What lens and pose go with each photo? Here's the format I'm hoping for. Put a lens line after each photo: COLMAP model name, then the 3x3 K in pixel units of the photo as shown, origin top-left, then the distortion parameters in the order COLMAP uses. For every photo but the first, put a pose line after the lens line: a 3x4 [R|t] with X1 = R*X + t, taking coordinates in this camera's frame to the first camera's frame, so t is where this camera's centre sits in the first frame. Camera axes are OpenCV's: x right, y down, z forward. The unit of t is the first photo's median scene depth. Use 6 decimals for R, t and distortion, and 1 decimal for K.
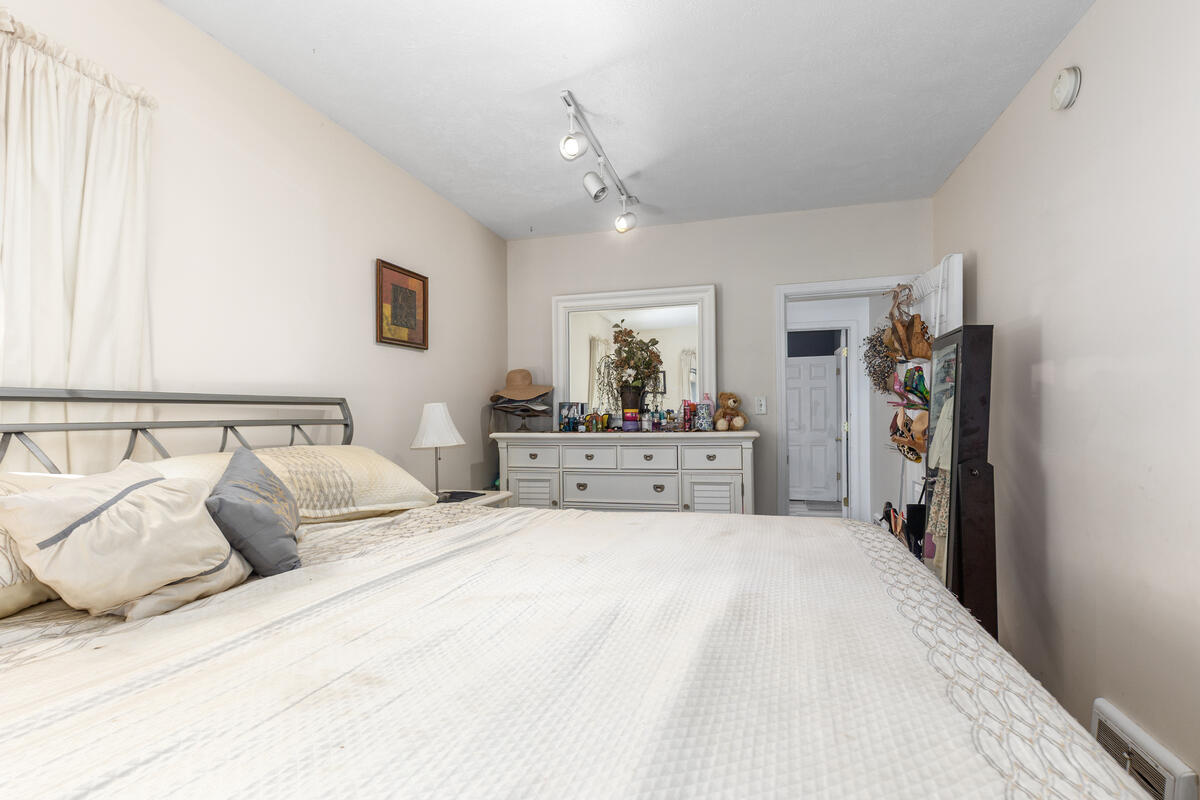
lens RADIAL K [[546.5, 0, 600.9], [0, 546.5, 408.6], [0, 0, 1]] dist [0.000682, -0.000361]
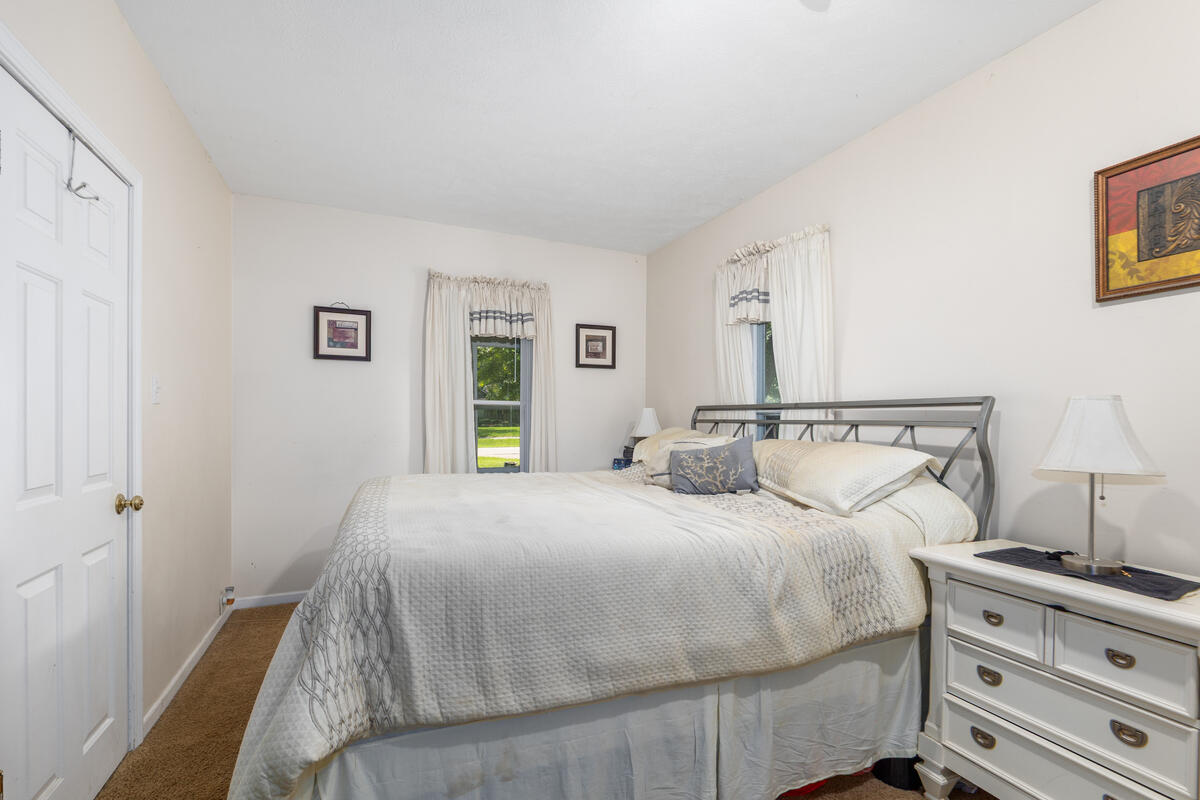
lens RADIAL K [[546.5, 0, 599.1], [0, 546.5, 411.0], [0, 0, 1]] dist [0.000682, -0.000361]
pose [[-0.762253, -0.005675, -0.647254, 0.445747], [0.006352, 0.999848, -0.016246, 0.011046], [0.647248, -0.016495, -0.762101, 1.110517]]
